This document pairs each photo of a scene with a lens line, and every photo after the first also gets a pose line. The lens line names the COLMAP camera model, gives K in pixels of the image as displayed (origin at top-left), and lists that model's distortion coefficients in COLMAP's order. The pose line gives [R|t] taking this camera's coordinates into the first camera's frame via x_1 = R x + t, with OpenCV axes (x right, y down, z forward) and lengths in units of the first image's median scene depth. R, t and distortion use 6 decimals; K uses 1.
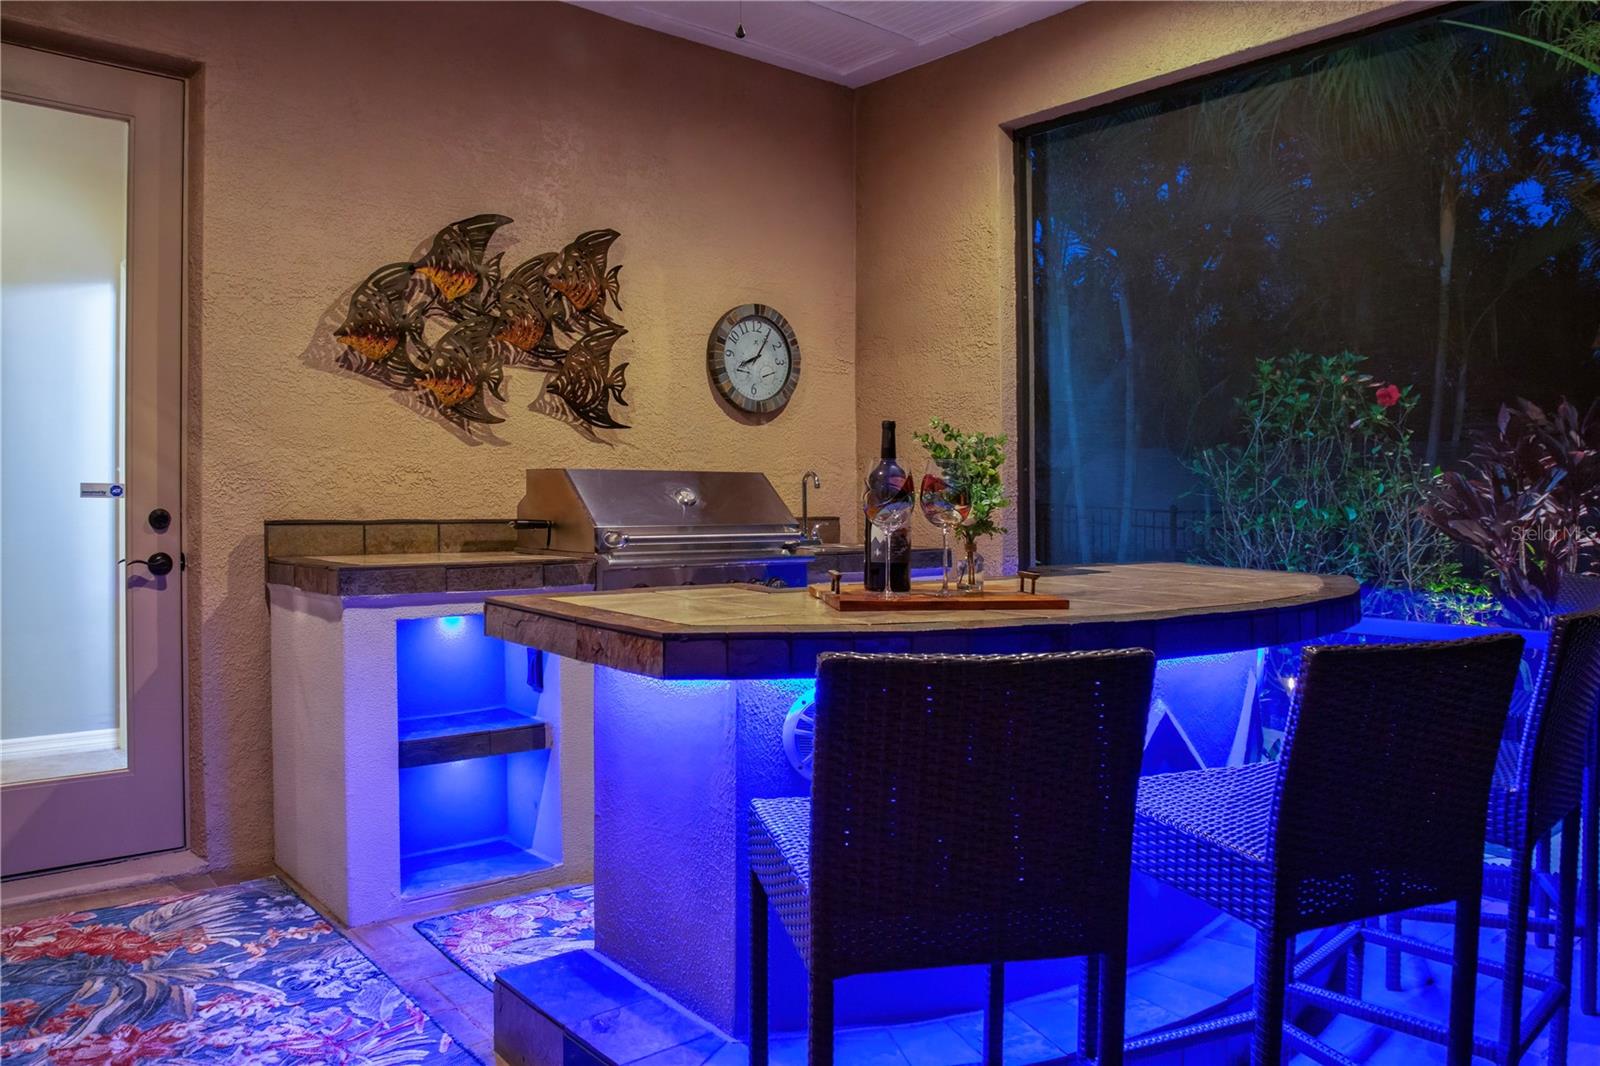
lens RADIAL K [[1172.6, 0, 799.8], [0, 1172.6, 517.3], [0, 0, 1]] dist [-0.078781, 0.040977]
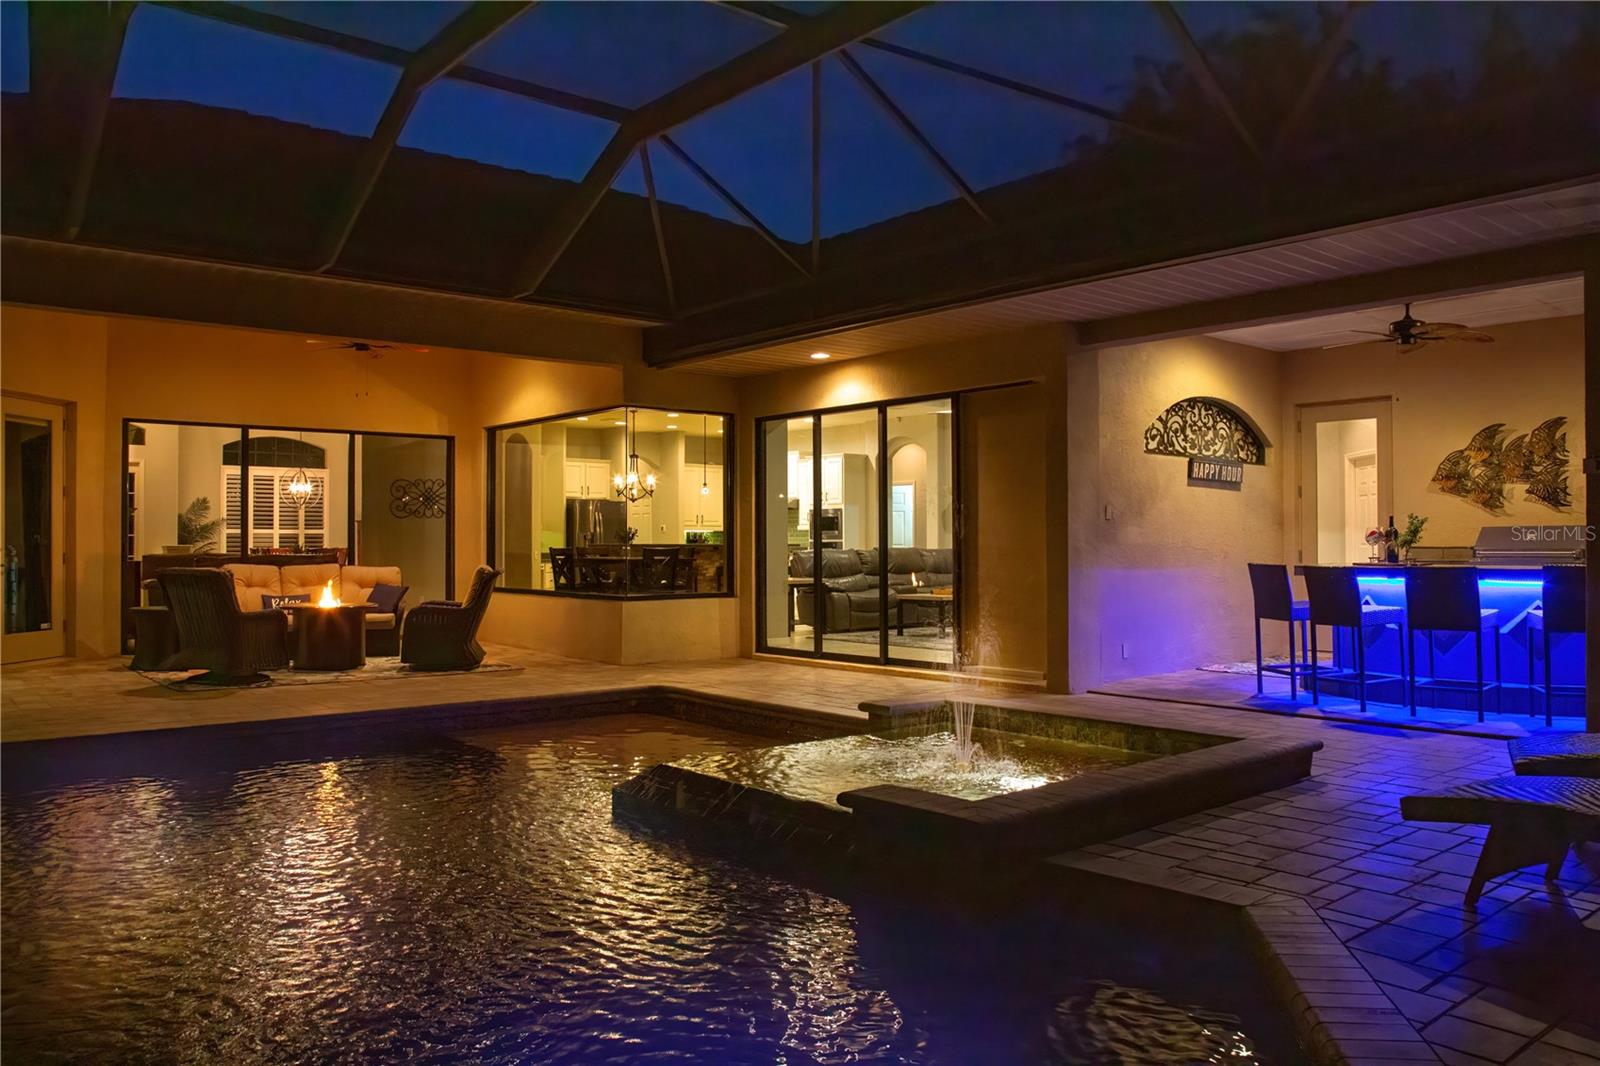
lens RADIAL K [[1172.6, 0, 784.8], [0, 1172.6, 527.0], [0, 0, 1]] dist [-0.078781, 0.040977]
pose [[-0.013305, -0.022303, -0.999663, 2.094249], [-0.014645, 0.999648, -0.022108, 0.033070], [0.999804, 0.014346, -0.013627, -0.461845]]
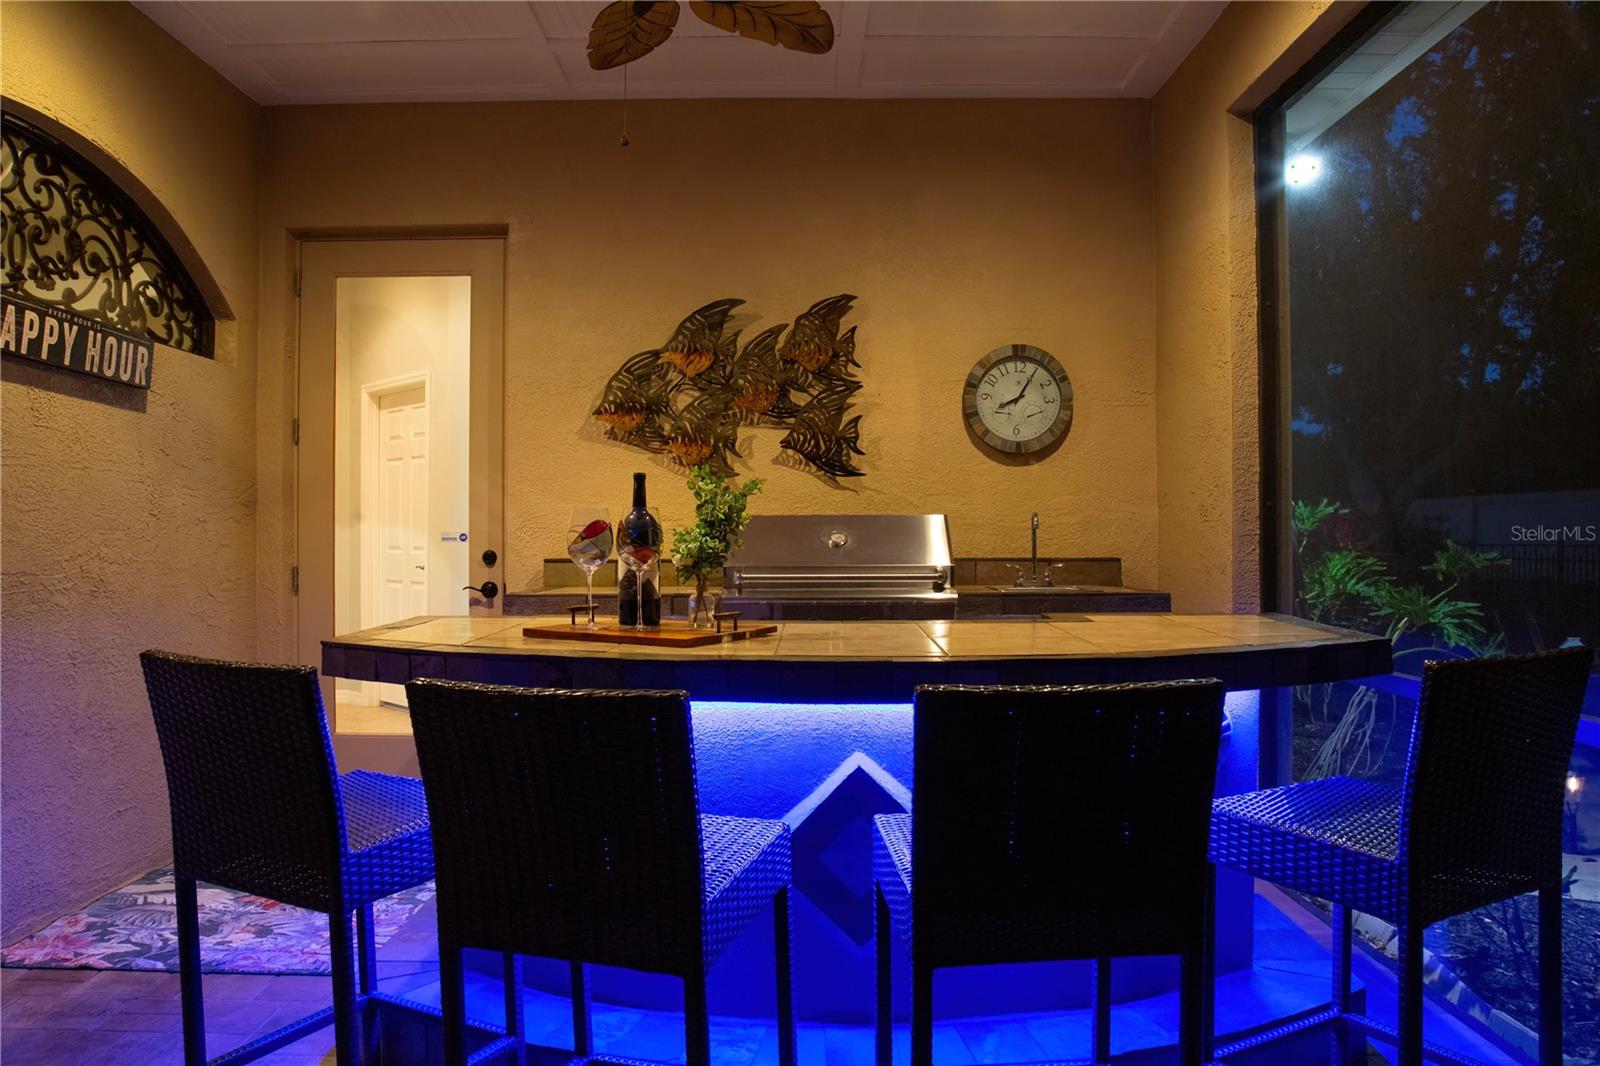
lens RADIAL K [[1172.6, 0, 810.0], [0, 1172.6, 544.0], [0, 0, 1]] dist [-0.078781, 0.040977]
pose [[0.757468, -0.001788, -0.652870, 0.545137], [-0.004900, 0.999953, -0.008424, -0.003923], [0.652854, 0.009580, 0.757423, 0.154619]]
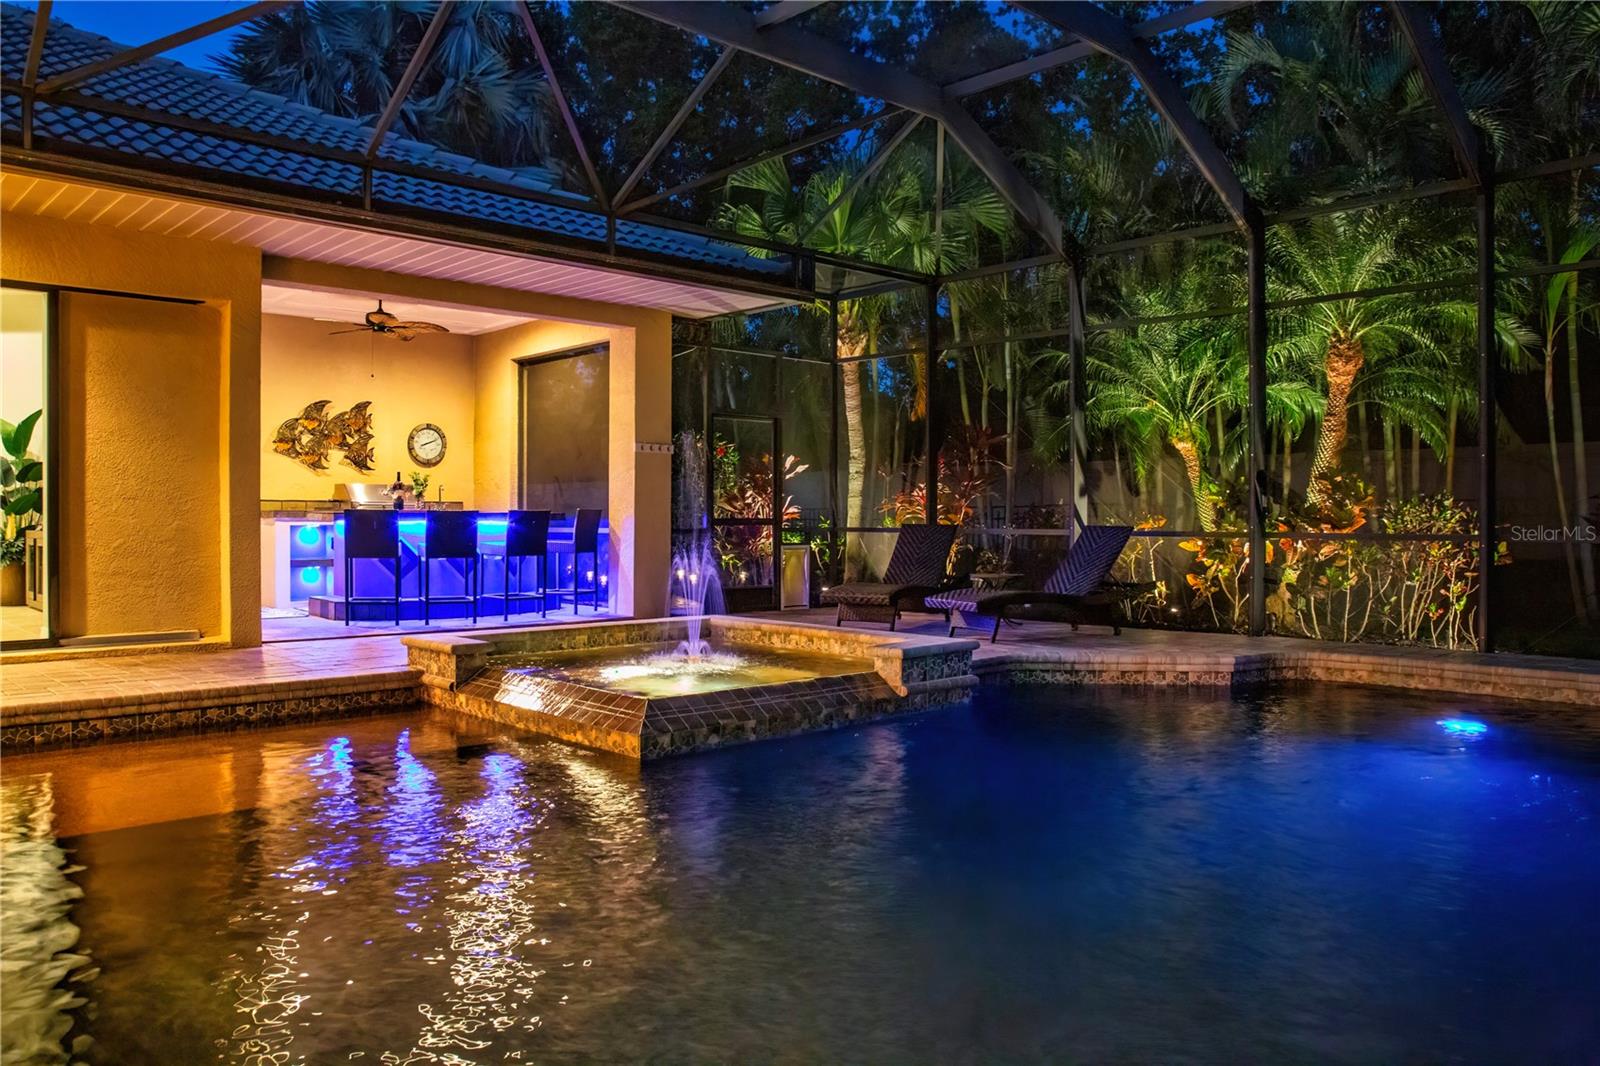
lens RADIAL K [[1172.6, 0, 782.7], [0, 1172.6, 519.2], [0, 0, 1]] dist [-0.078781, 0.040977]
pose [[0.998805, -0.003398, 0.048759, 0.747419], [0.004113, 0.999885, -0.014584, 0.094567], [-0.048704, 0.014768, 0.998704, -1.985075]]
